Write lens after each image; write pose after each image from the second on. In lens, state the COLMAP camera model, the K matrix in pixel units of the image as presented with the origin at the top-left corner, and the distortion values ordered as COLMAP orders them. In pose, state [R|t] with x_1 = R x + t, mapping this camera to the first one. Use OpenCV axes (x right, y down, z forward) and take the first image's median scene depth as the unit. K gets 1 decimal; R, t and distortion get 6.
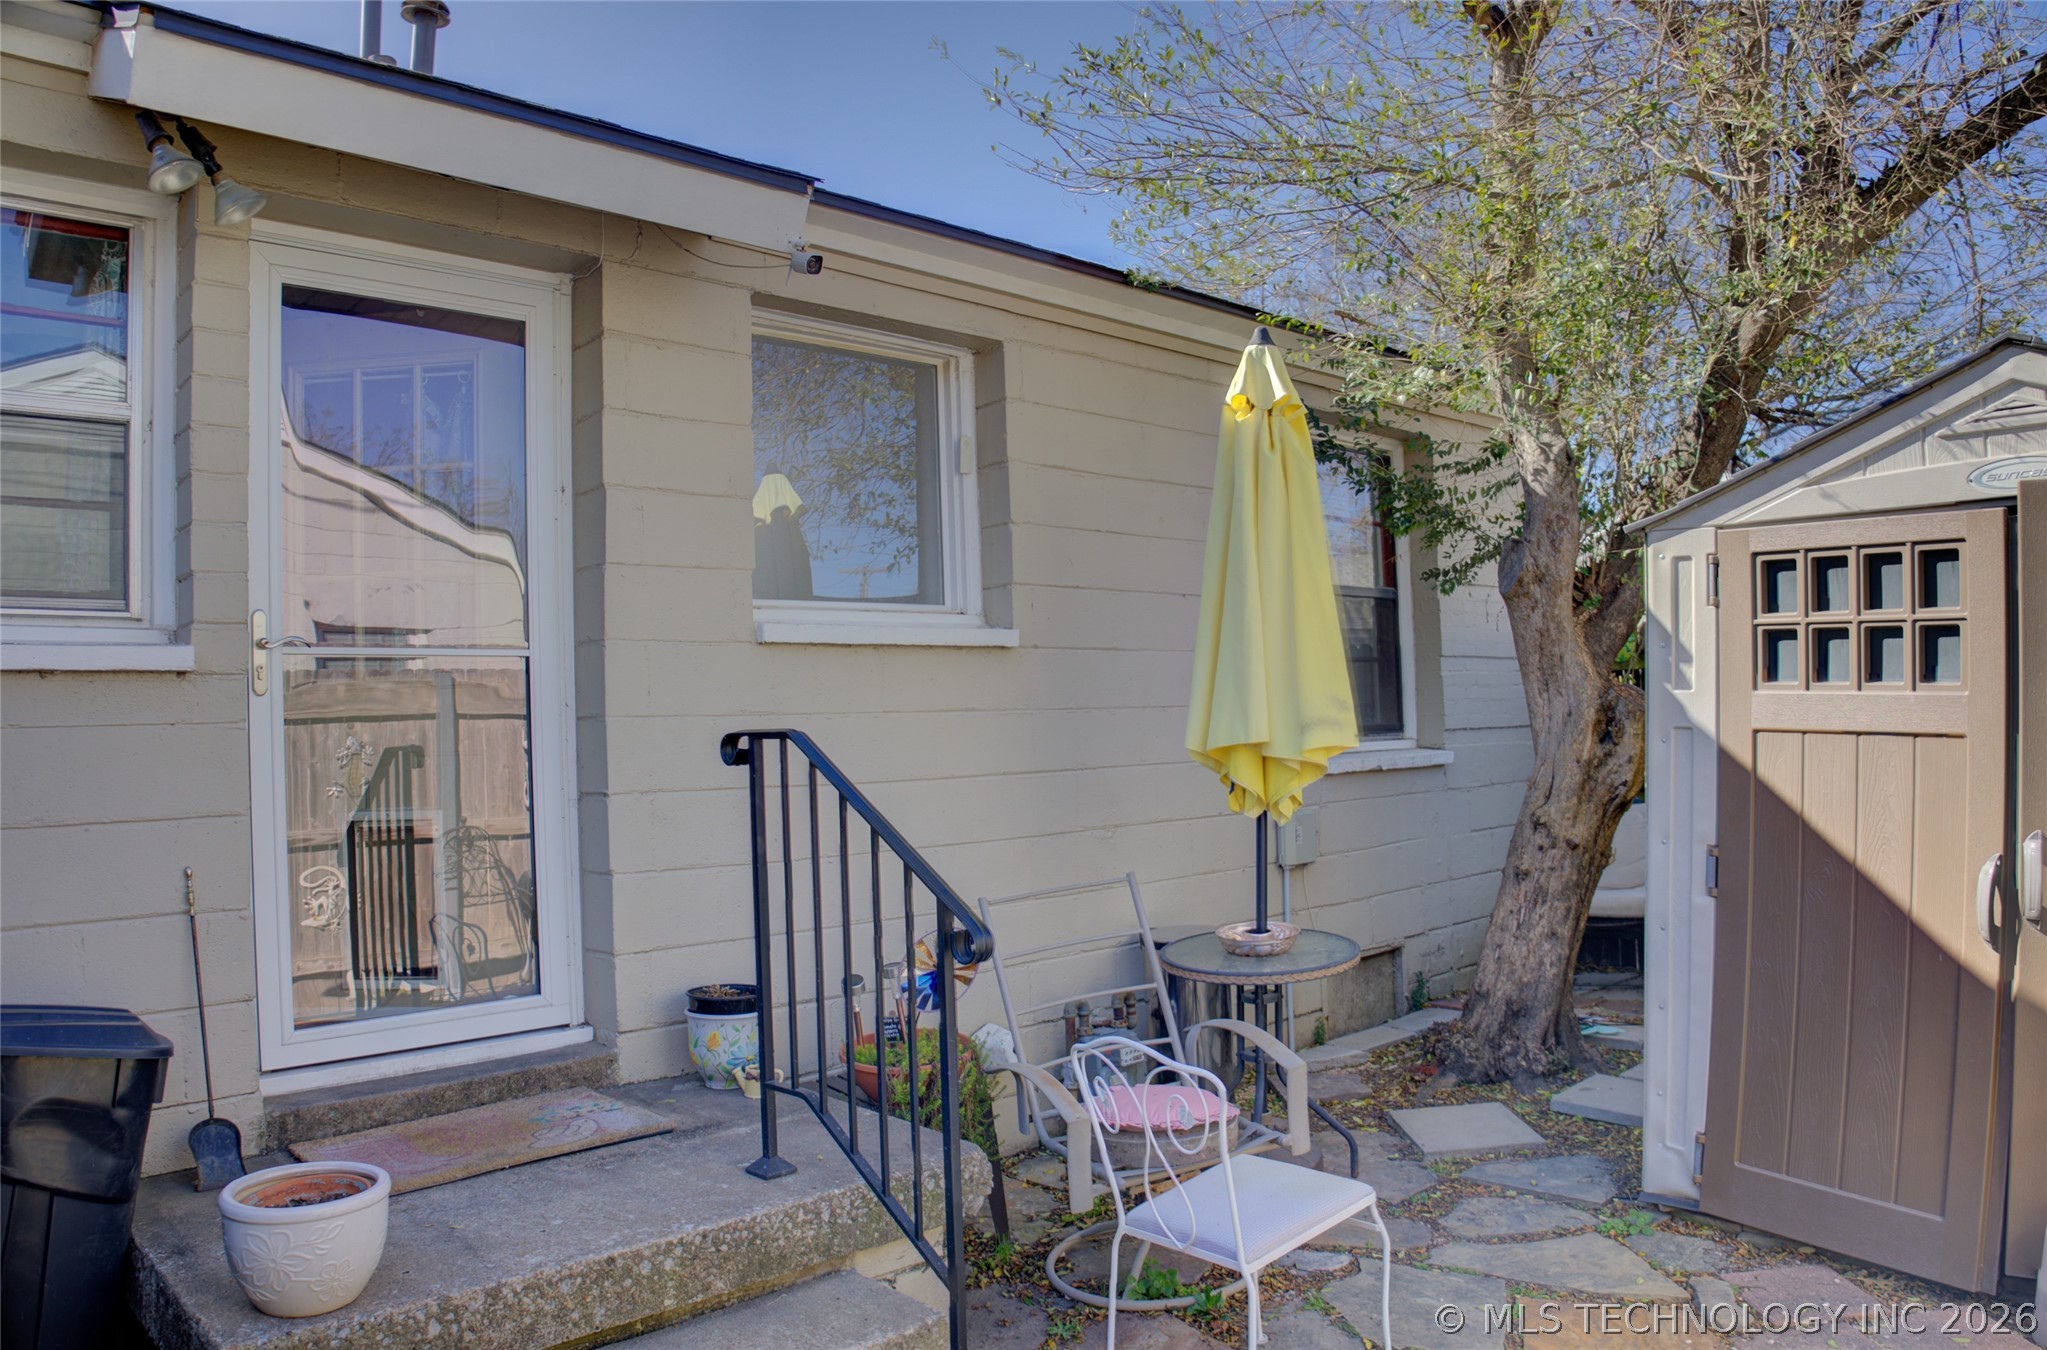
lens RADIAL K [[1502.8, 0, 1023.5], [0, 1502.8, 675.0], [0, 0, 1]] dist [-0.081322, -0.000285]
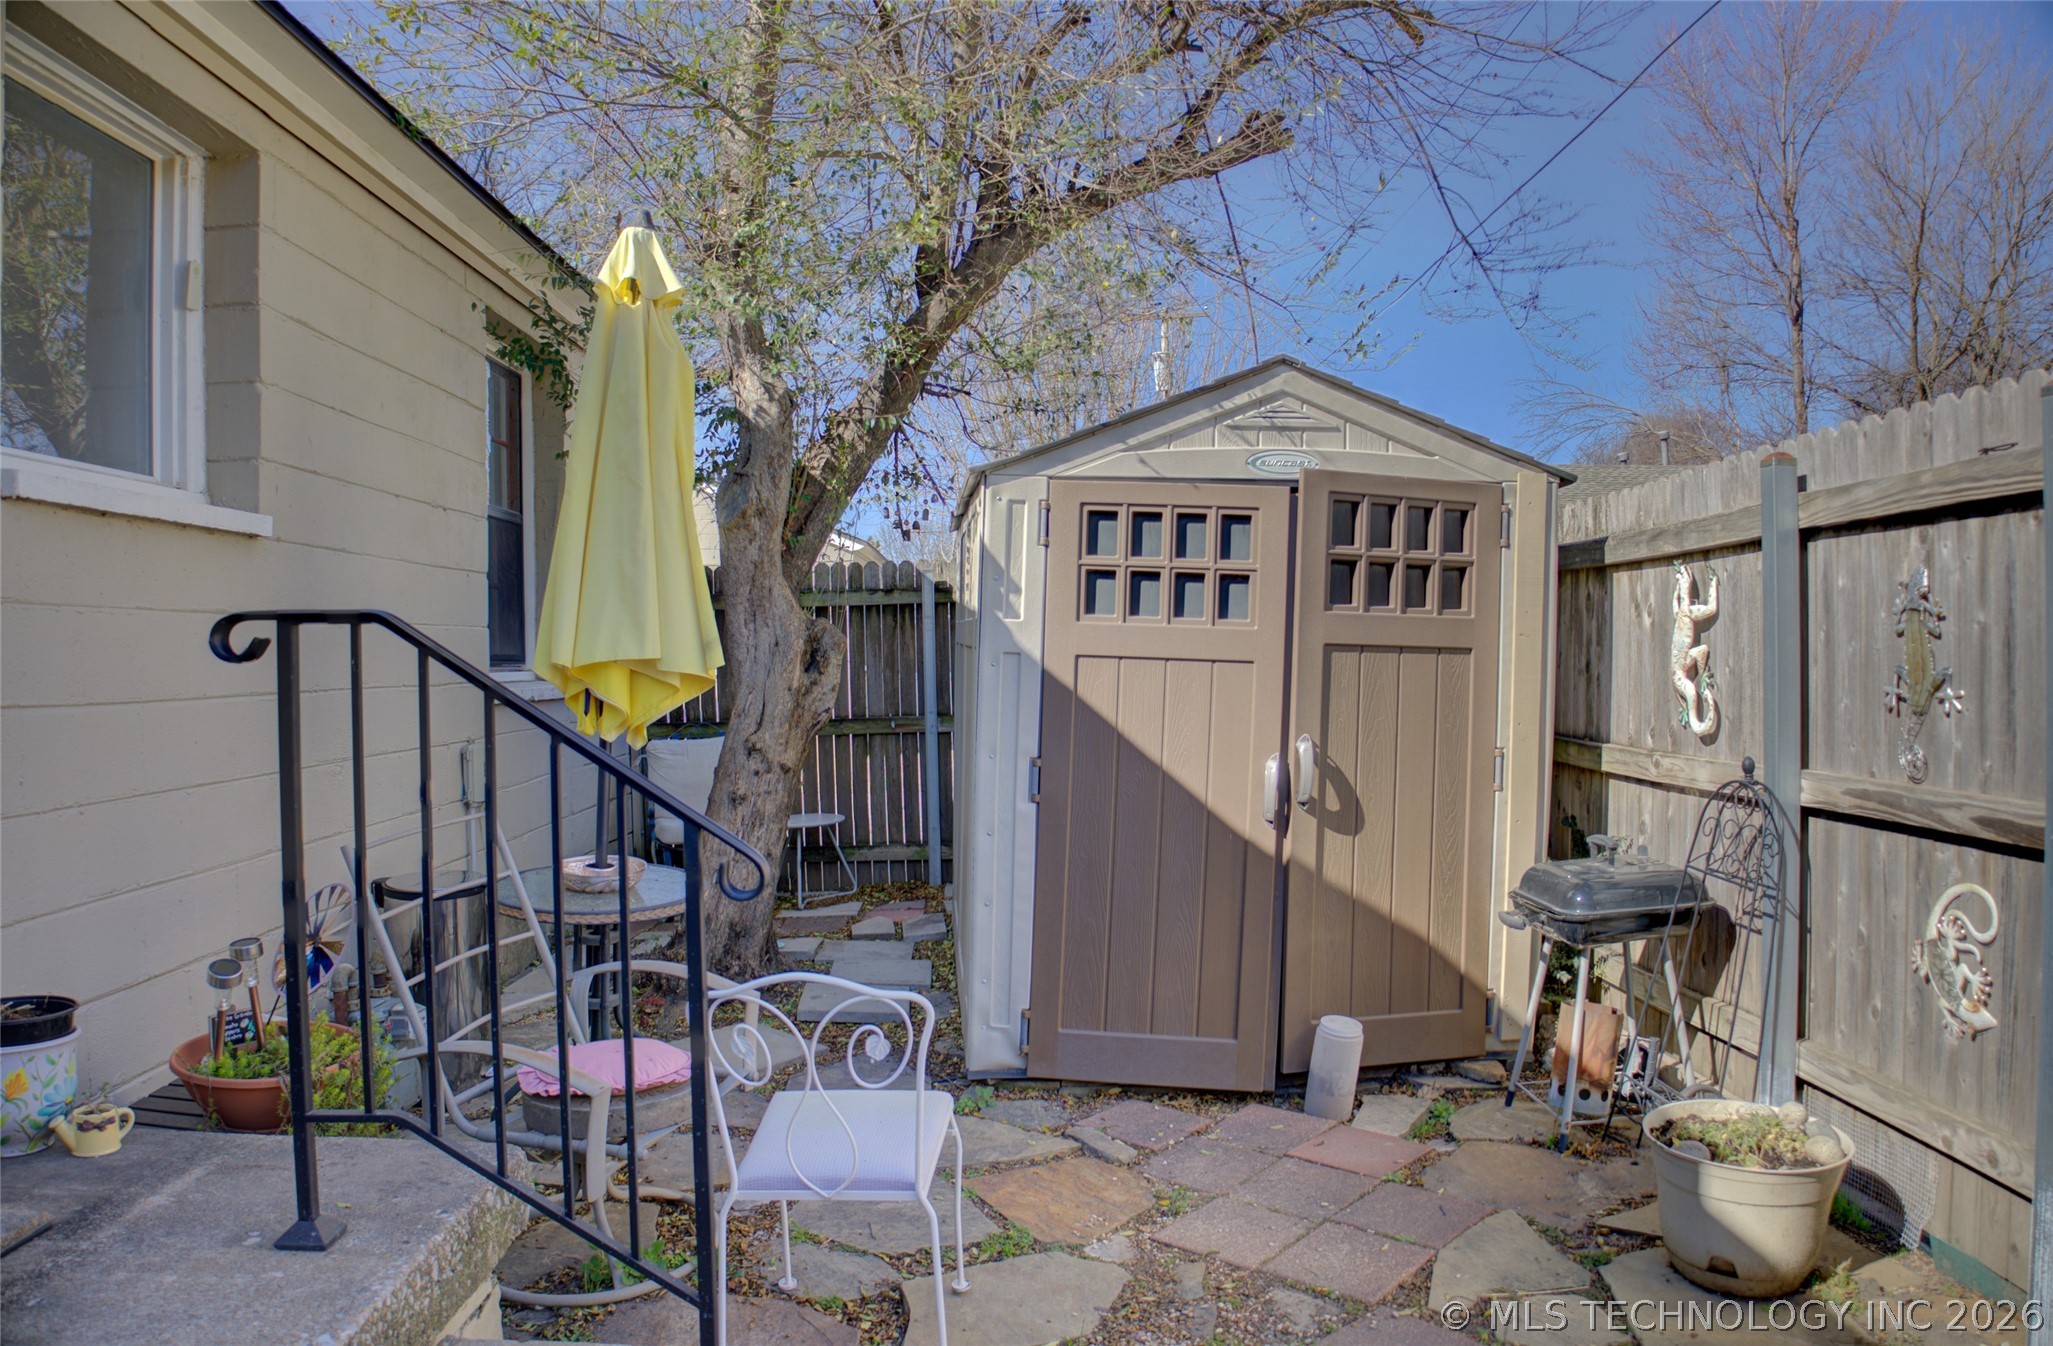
lens RADIAL K [[1433.0, 0, 1026.5], [0, 1433.0, 673.0], [0, 0, 1]] dist [-0.185449, 0.097351]
pose [[0.650766, 0.016269, 0.759104, -0.380323], [-0.036542, 0.999283, 0.009911, 0.041013], [-0.758399, -0.034189, 0.650893, 0.293400]]
